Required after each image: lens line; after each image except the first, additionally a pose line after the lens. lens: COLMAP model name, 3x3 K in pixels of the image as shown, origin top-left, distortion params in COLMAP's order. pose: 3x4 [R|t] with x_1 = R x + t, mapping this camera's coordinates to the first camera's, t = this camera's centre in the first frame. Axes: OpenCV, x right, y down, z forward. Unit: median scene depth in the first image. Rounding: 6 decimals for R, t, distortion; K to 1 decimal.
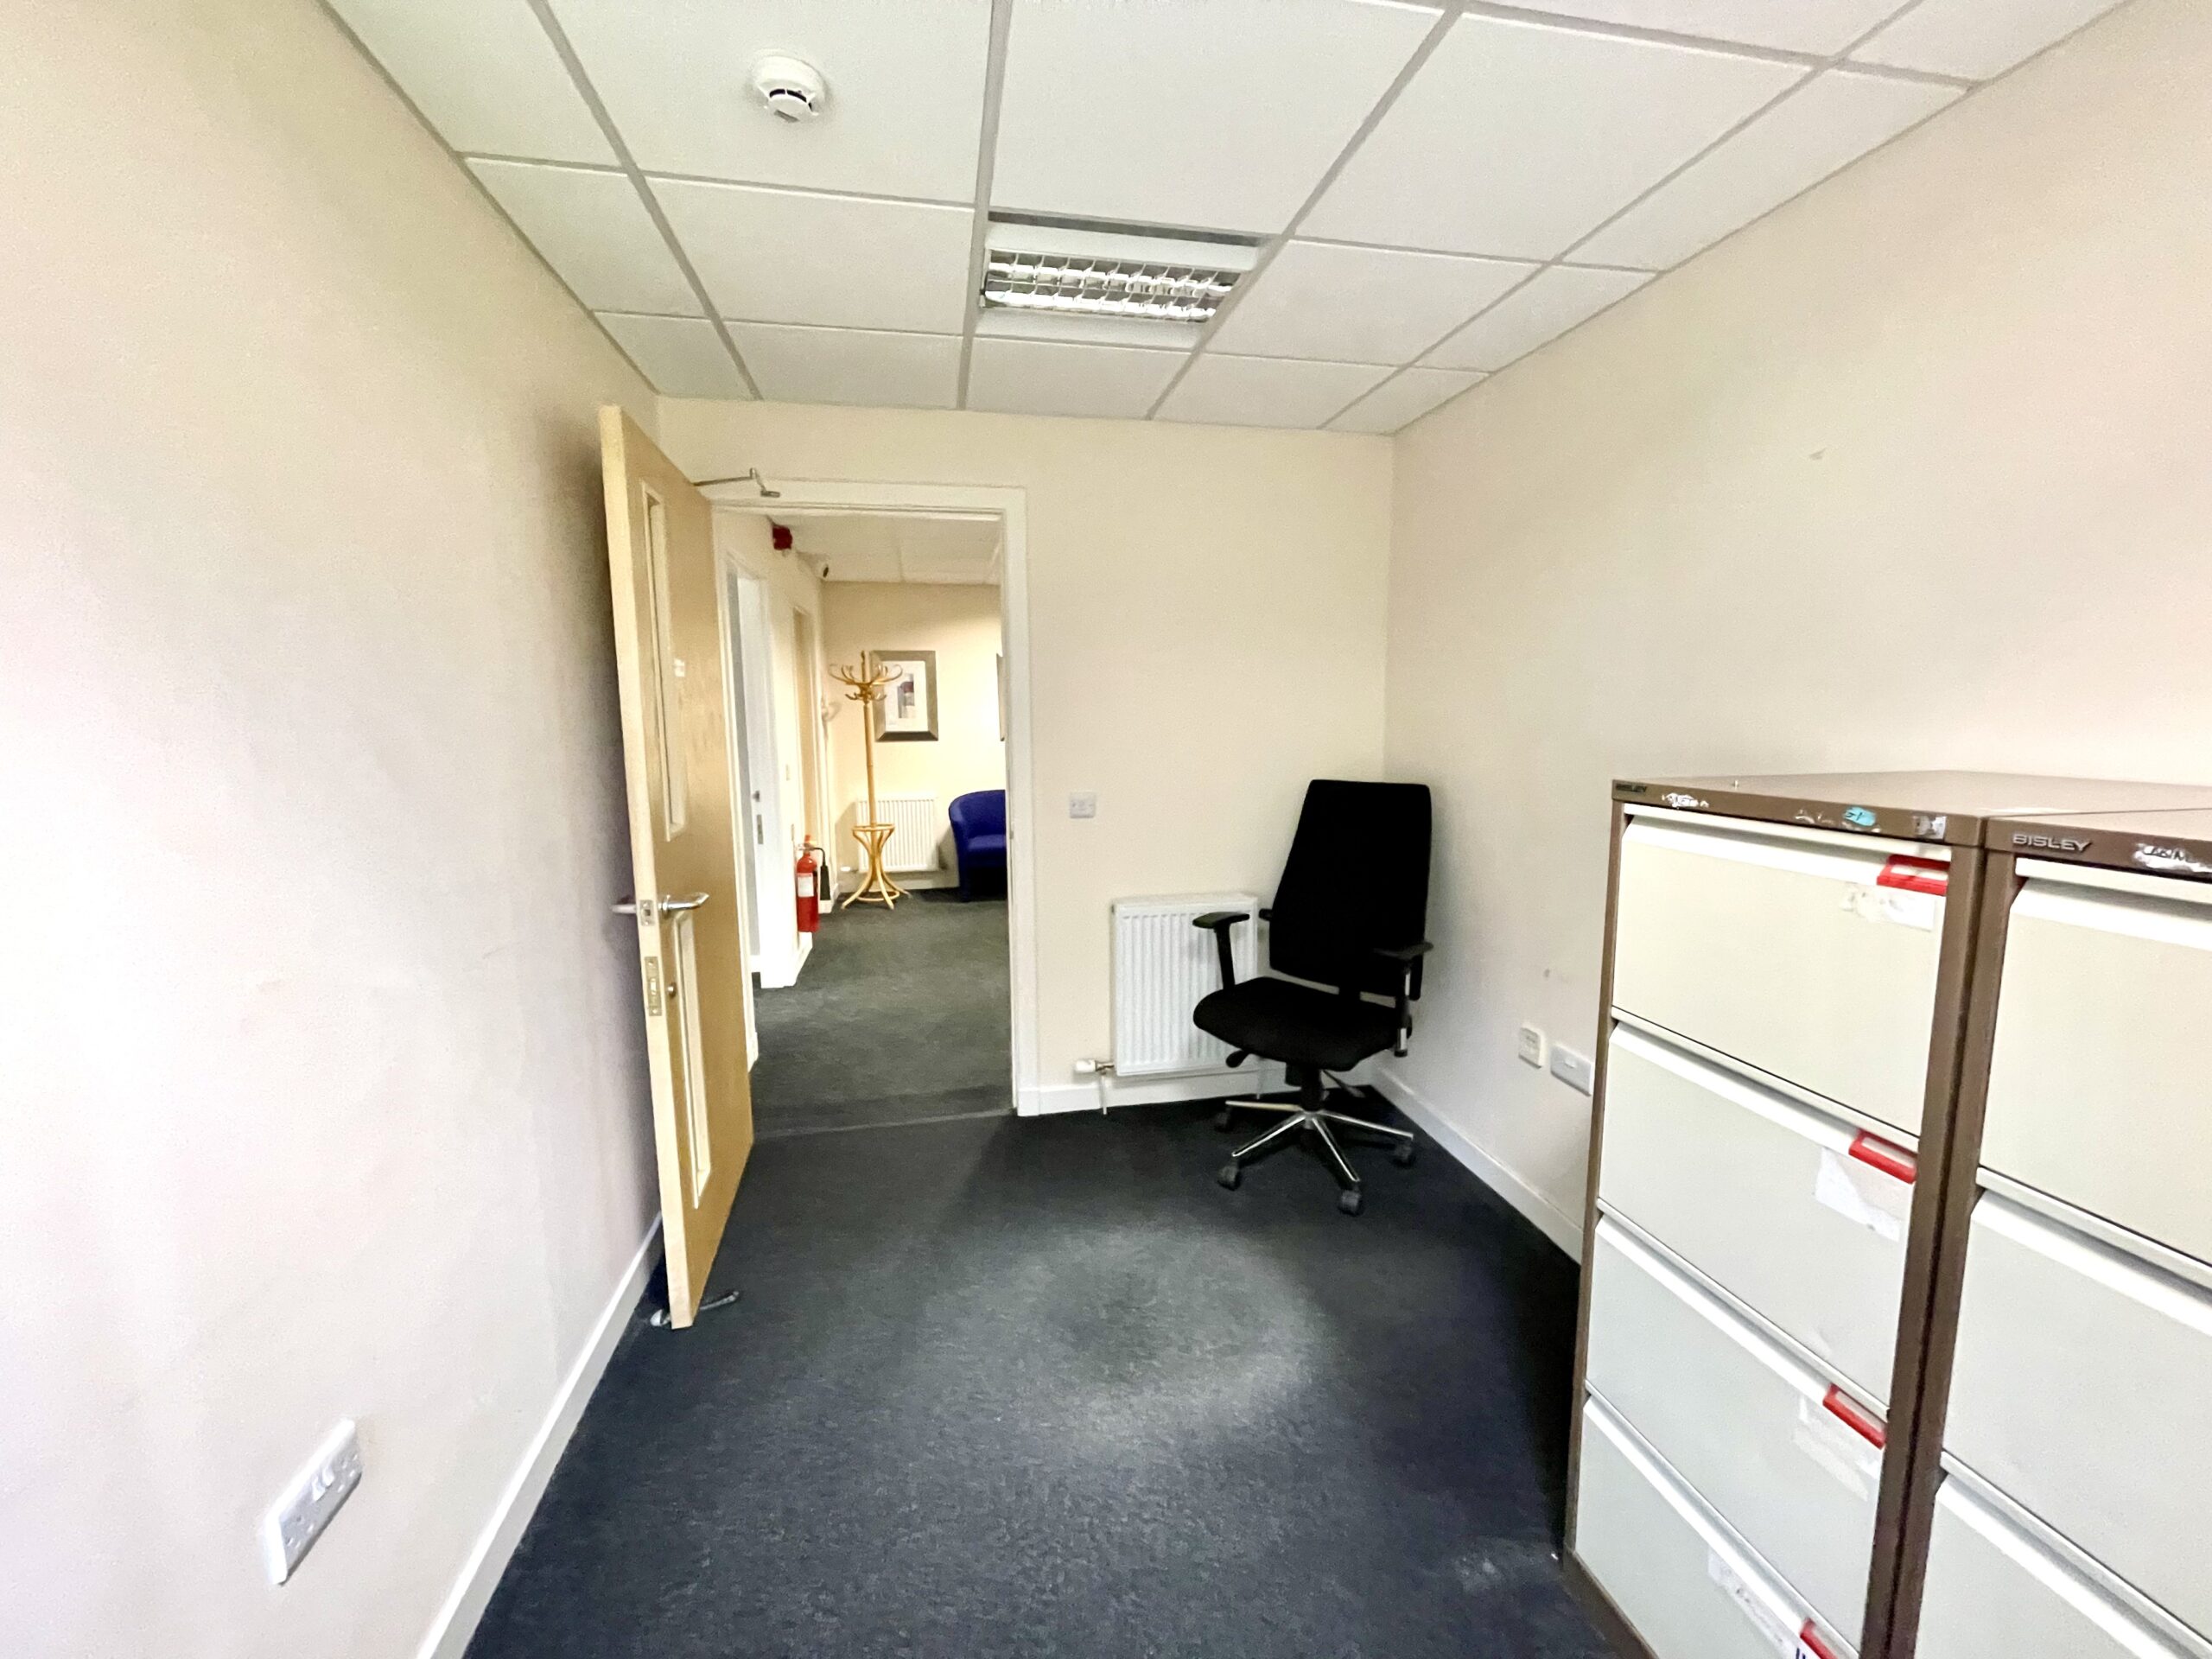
lens RADIAL K [[897.9, 0, 1103.7], [0, 897.9, 820.8], [0, 0, 1]] dist [0.001637, 0.000644]
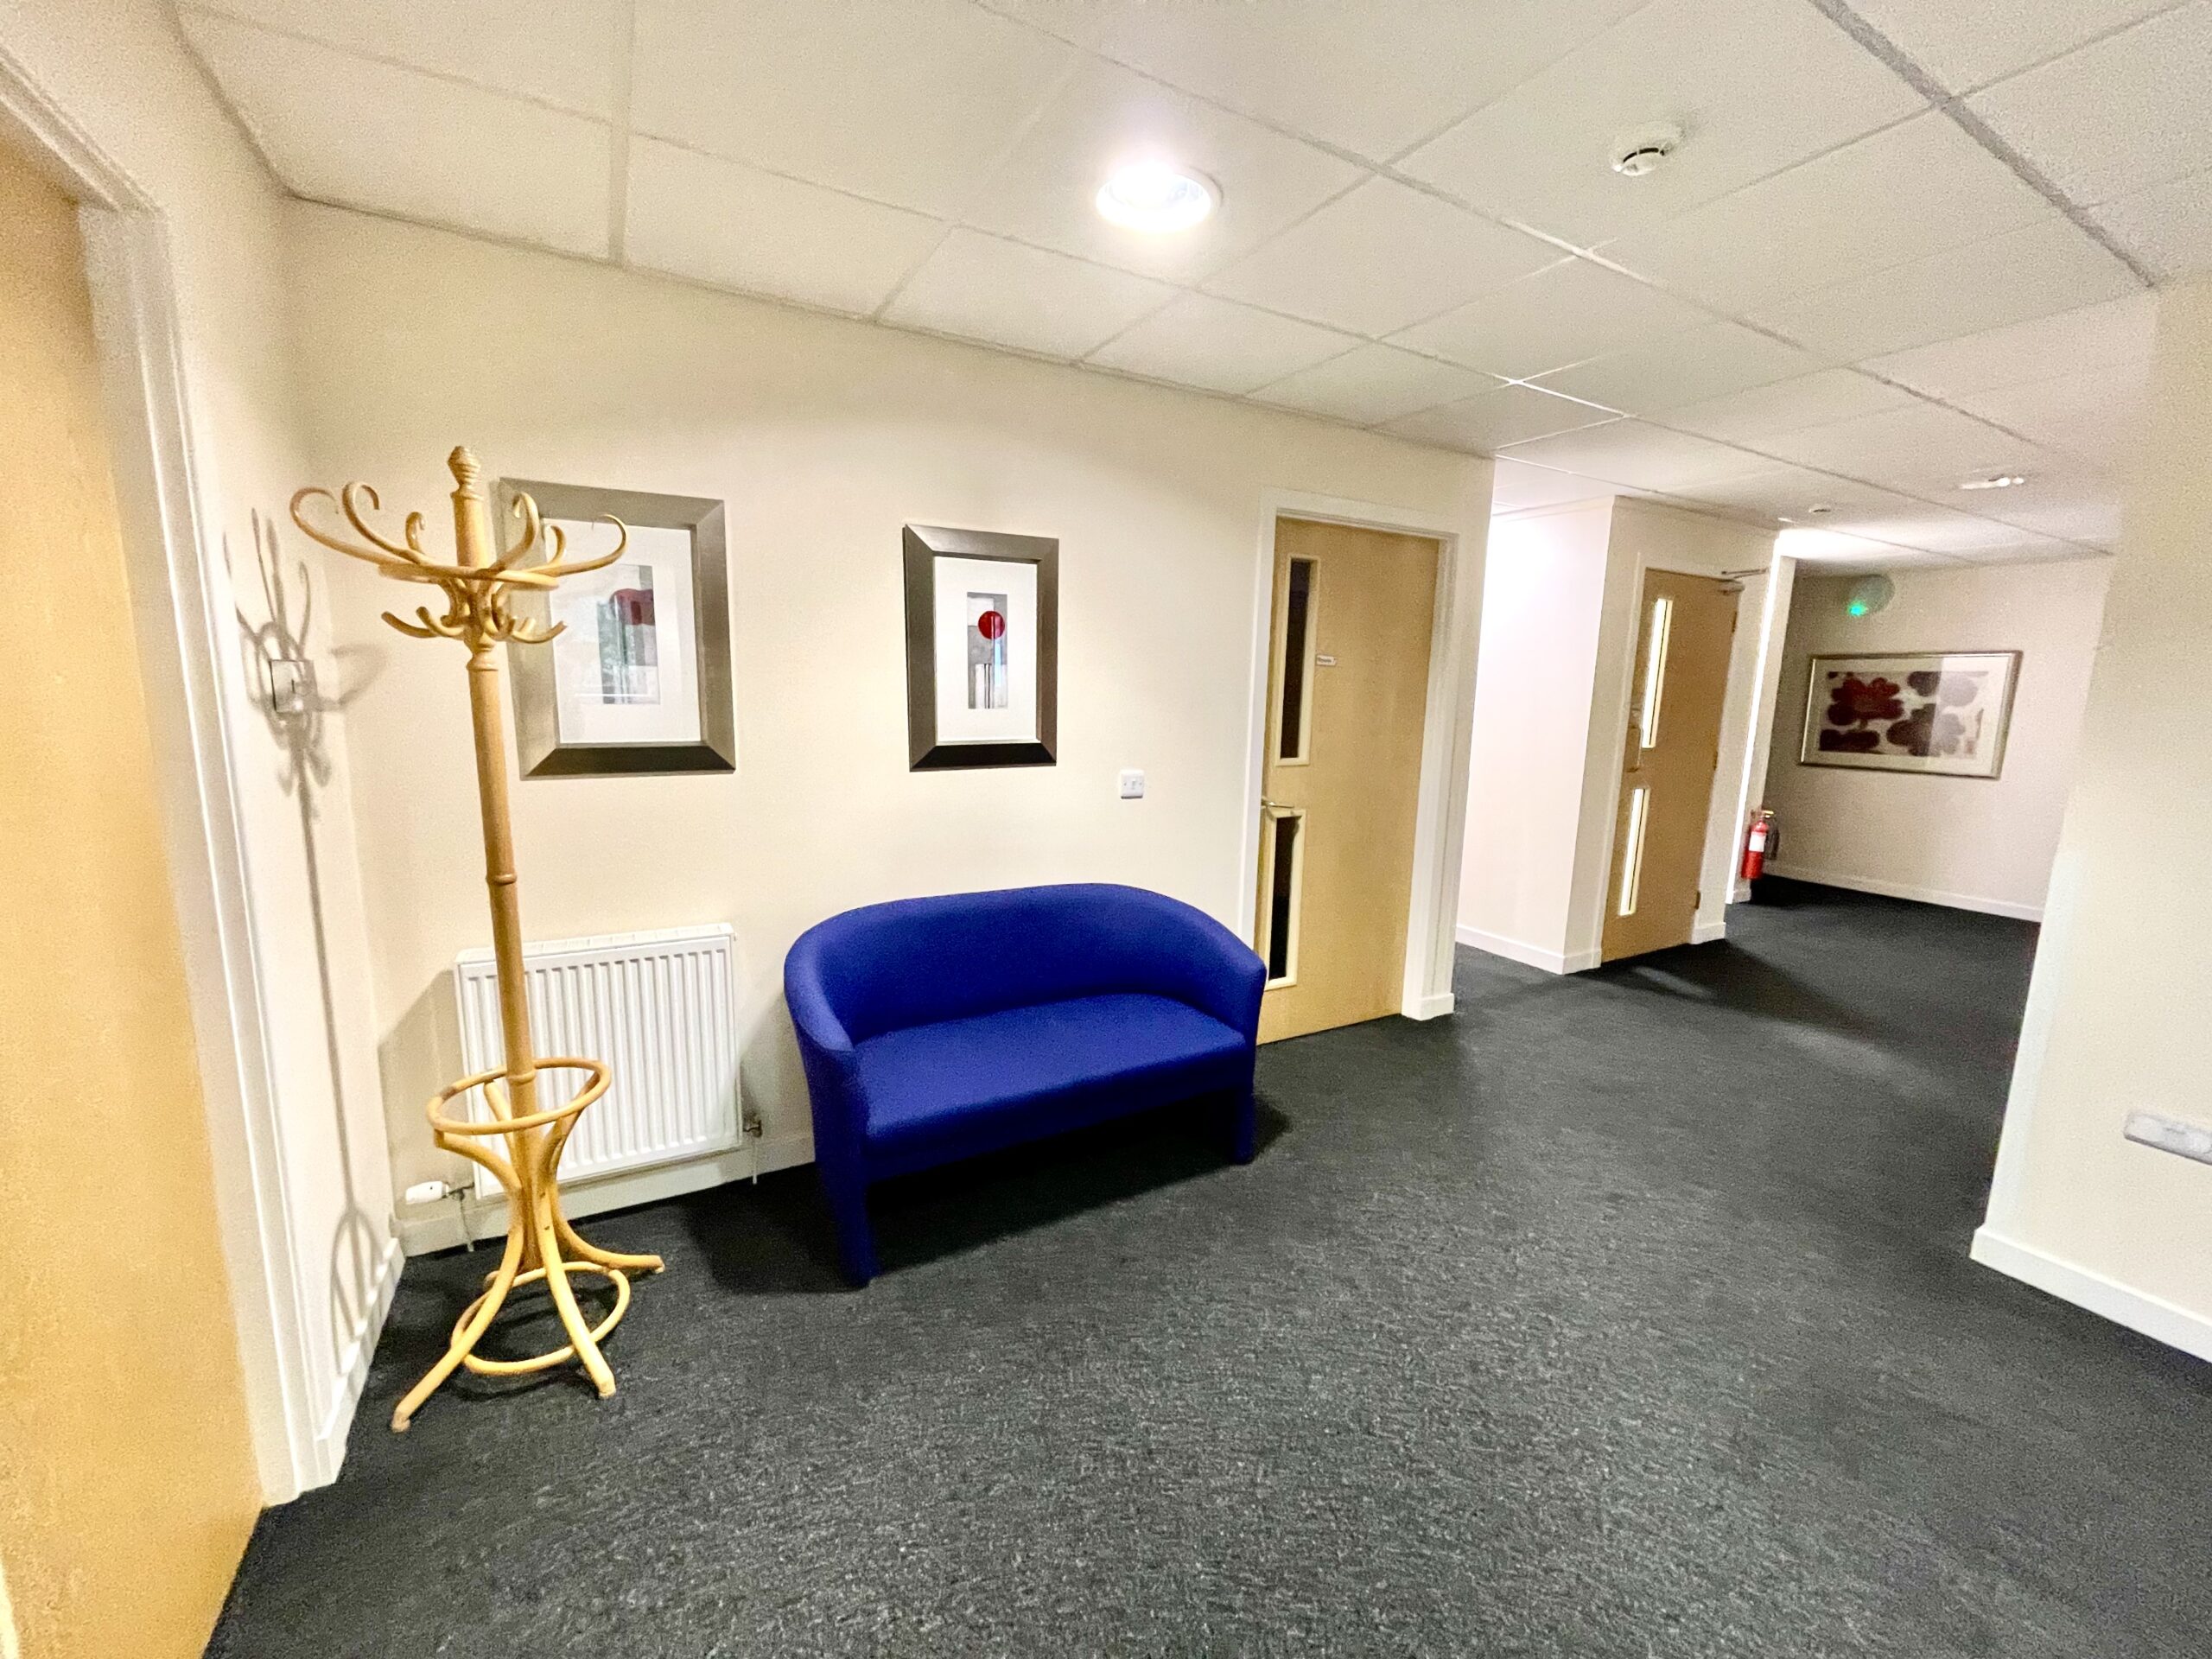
lens RADIAL K [[897.9, 0, 1103.7], [0, 897.9, 820.8], [0, 0, 1]] dist [0.001637, 0.000644]
pose [[0.947286, -0.019235, 0.319811, -0.171486], [0.008245, 0.999329, 0.035682, -0.086858], [-0.320283, -0.031164, 0.946809, 0.672610]]
